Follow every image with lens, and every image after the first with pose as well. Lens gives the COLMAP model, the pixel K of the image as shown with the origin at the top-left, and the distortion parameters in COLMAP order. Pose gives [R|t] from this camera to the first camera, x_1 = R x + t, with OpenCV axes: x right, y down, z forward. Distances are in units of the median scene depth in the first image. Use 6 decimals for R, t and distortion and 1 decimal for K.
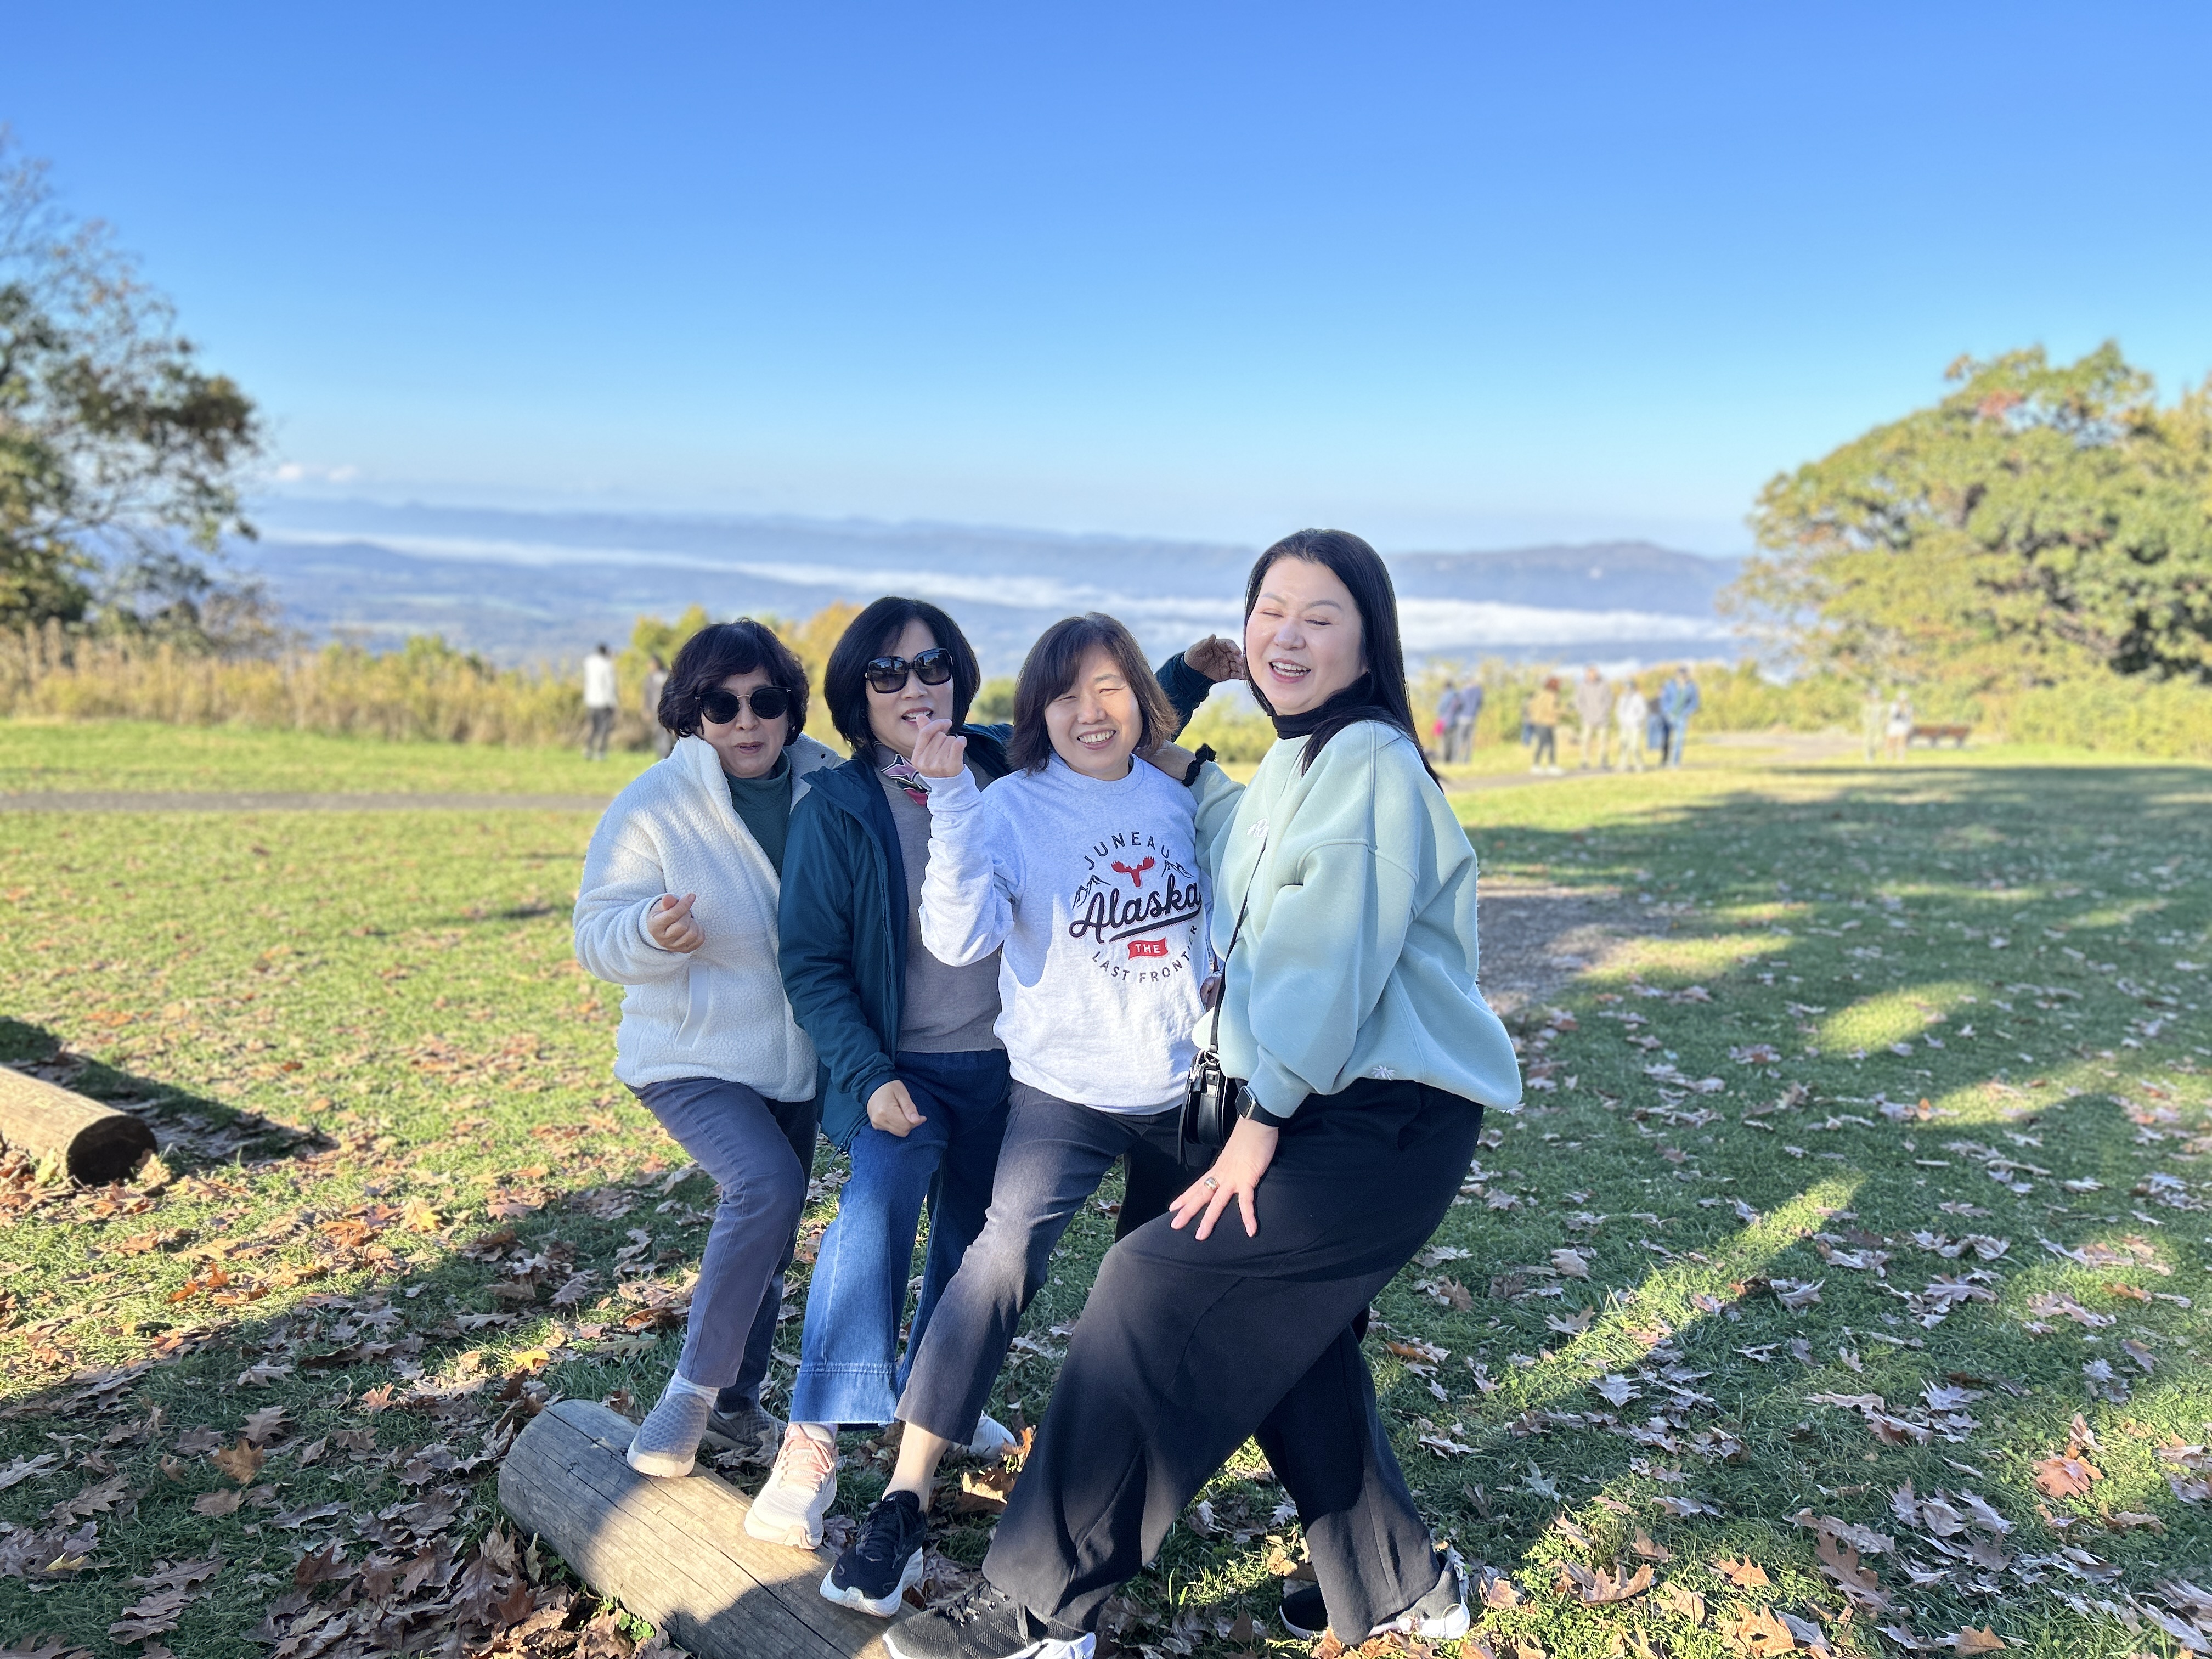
lens RADIAL K [[1682.5, 0, 1107.0], [0, 1682.5, 835.5], [0, 0, 1]] dist [0.051297, -0.049263]
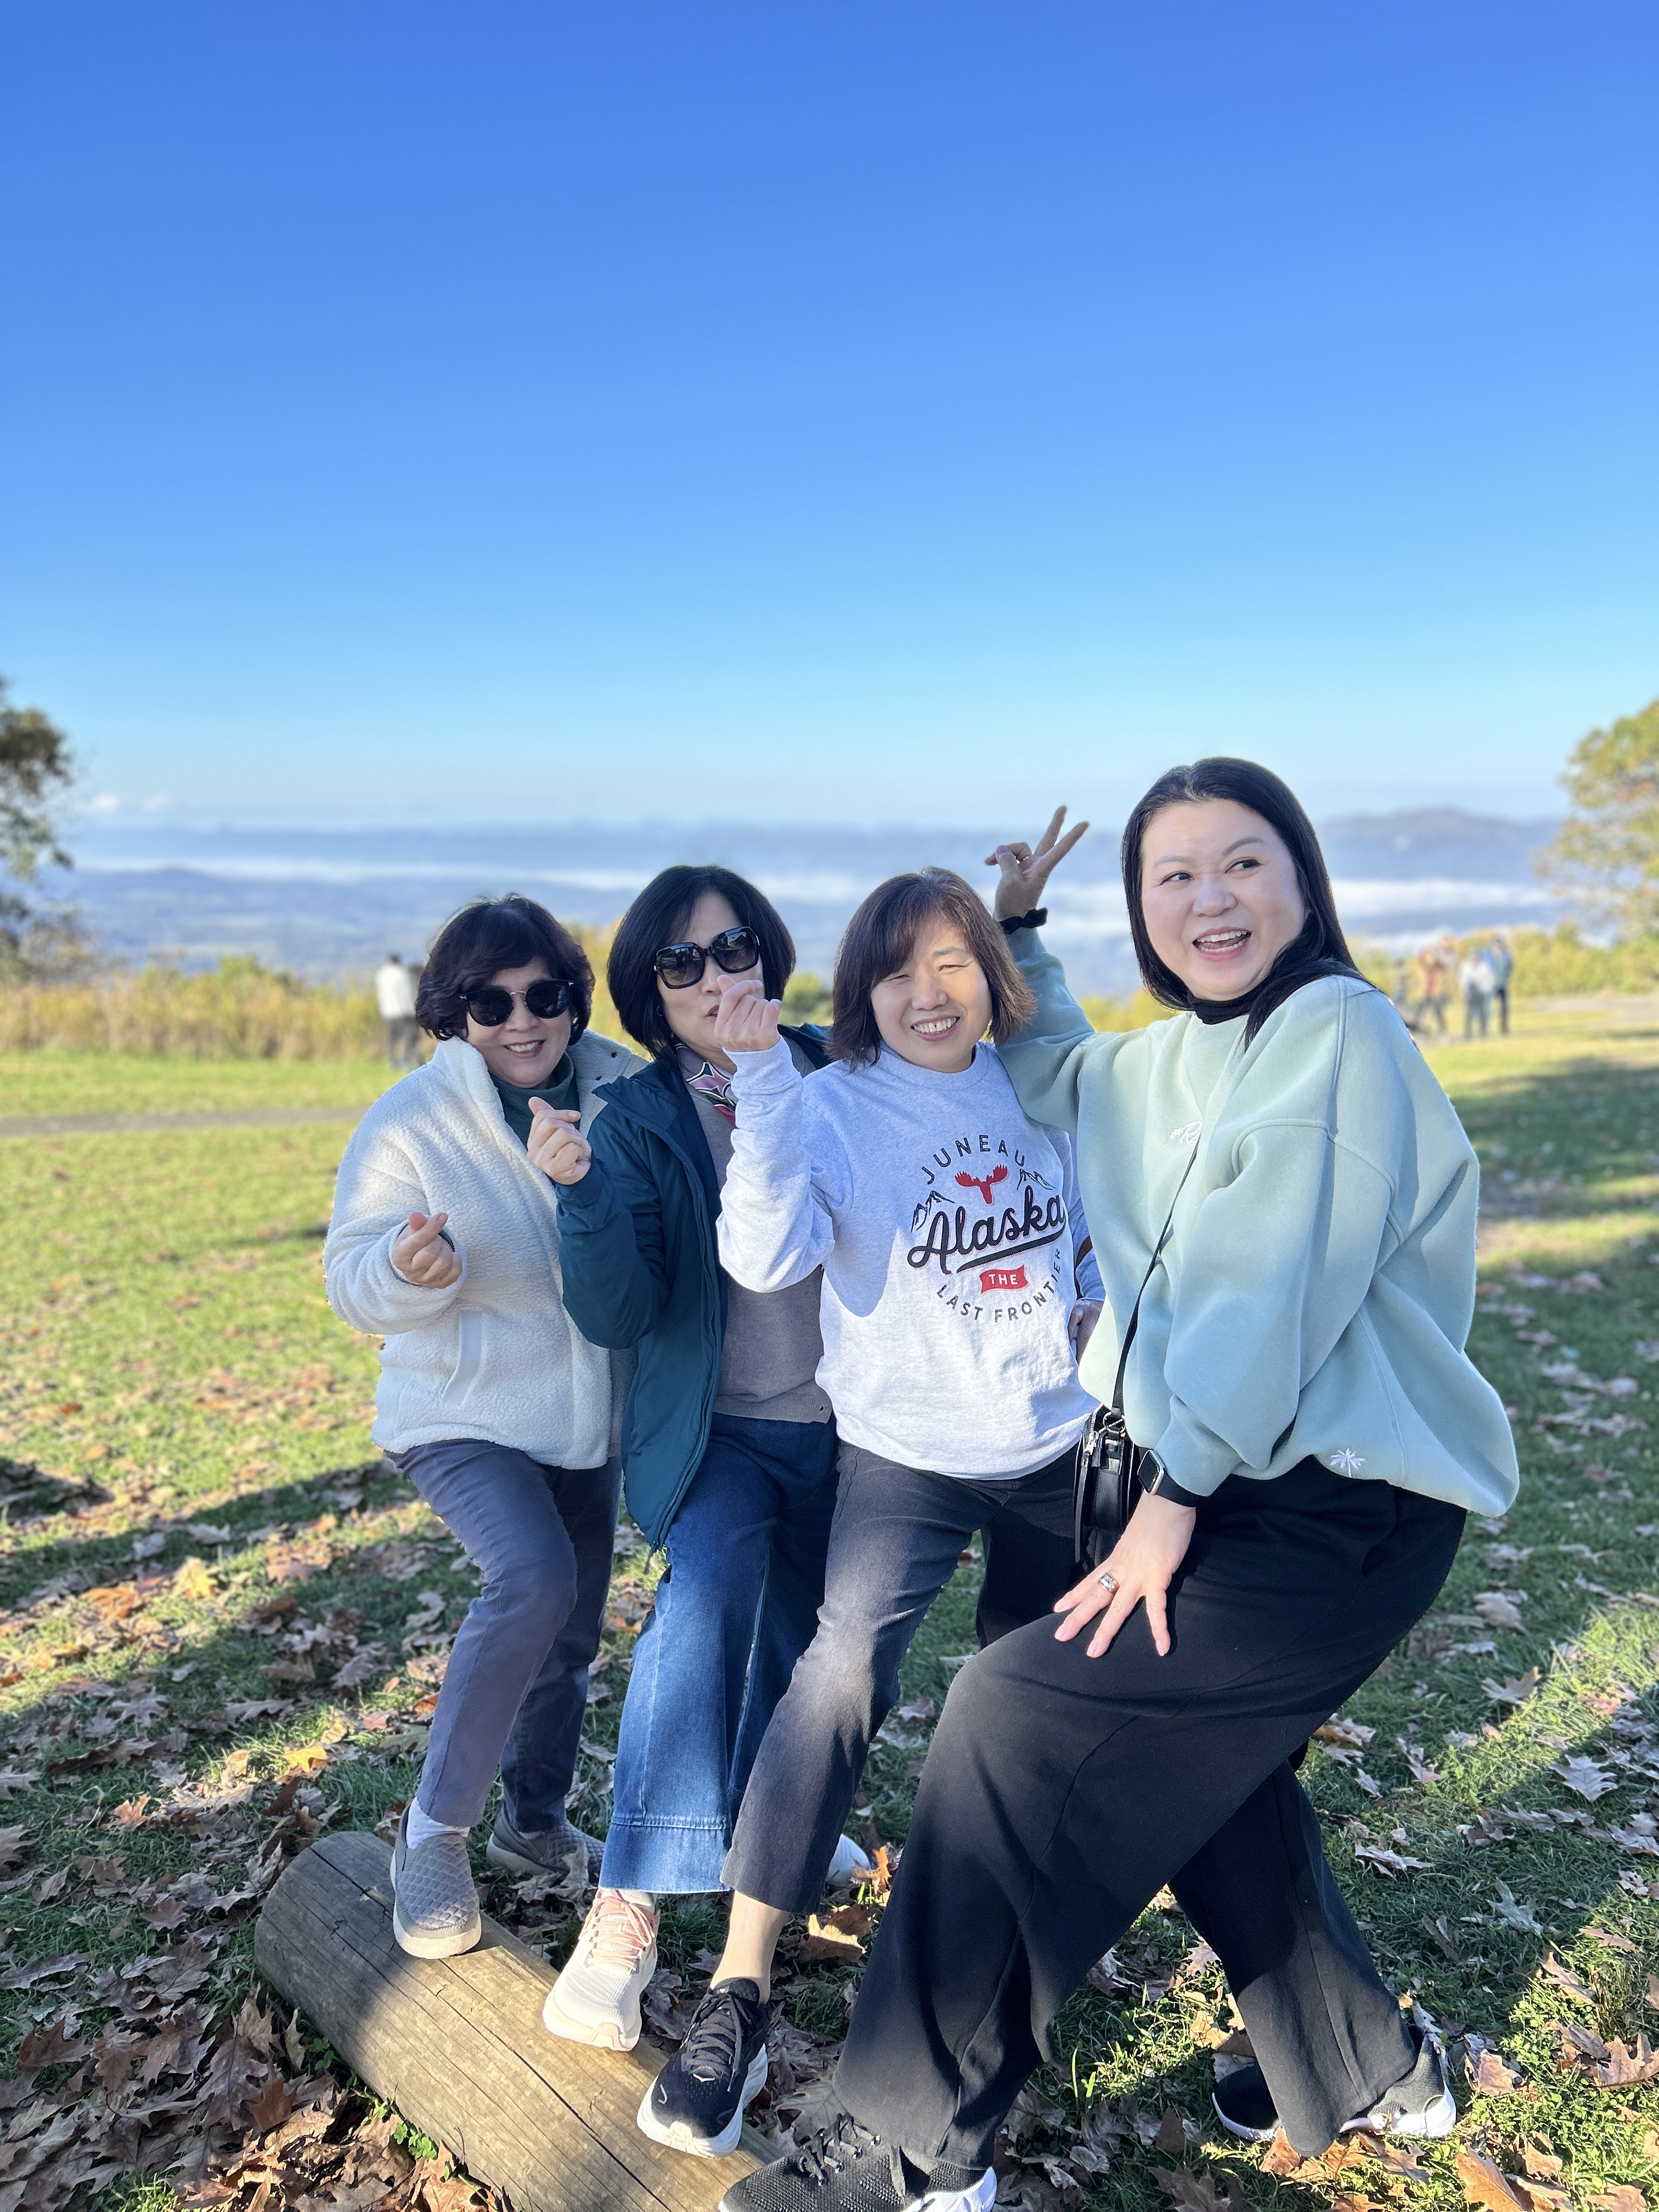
lens RADIAL K [[1682.5, 0, 820.5], [0, 1682.5, 1098.5], [0, 0, 1]] dist [0.051297, -0.049263]
pose [[0.997833, -0.036958, -0.054438, -0.001782], [0.035991, 0.999178, -0.018642, -0.000494], [0.055082, 0.016643, 0.998343, 0.015310]]
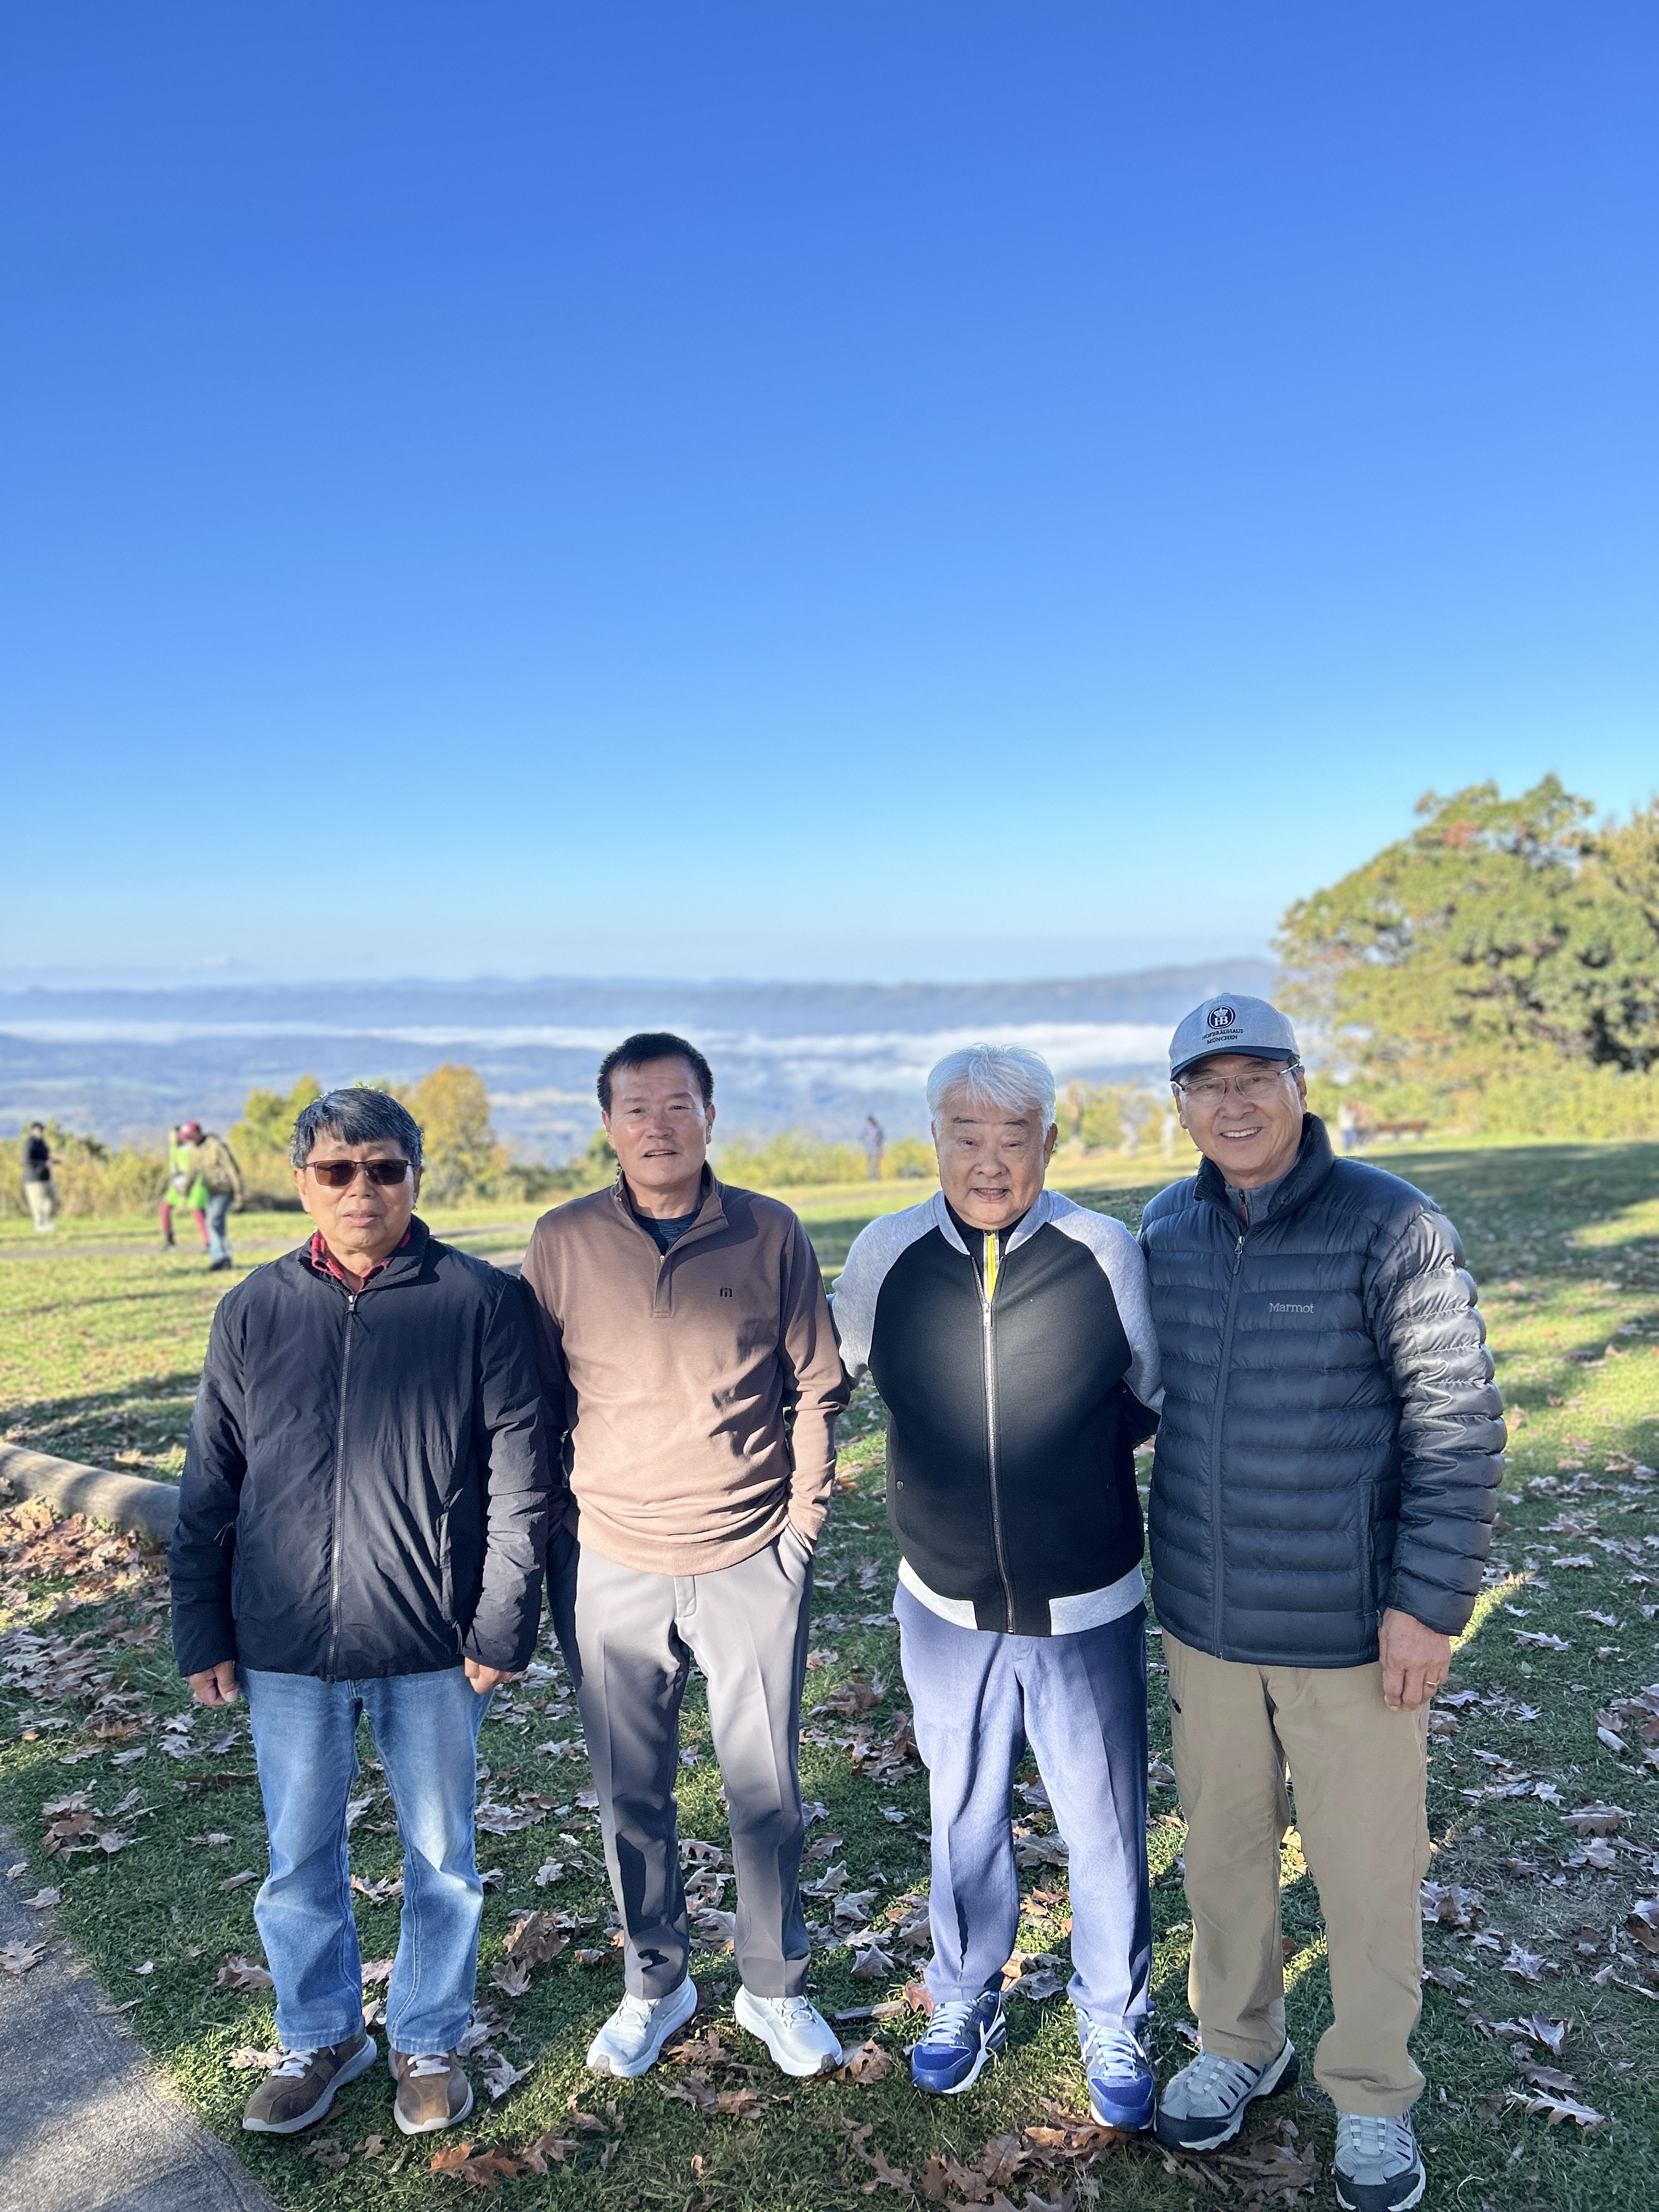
lens RADIAL K [[1682.5, 0, 835.9], [0, 1682.5, 1118.5], [0, 0, 1]] dist [0.051297, -0.049263]
pose [[0.996846, -0.060006, 0.051938, 0.082336], [0.064546, 0.993787, -0.090667, 0.016237], [-0.046175, 0.093734, 0.994526, -0.151256]]
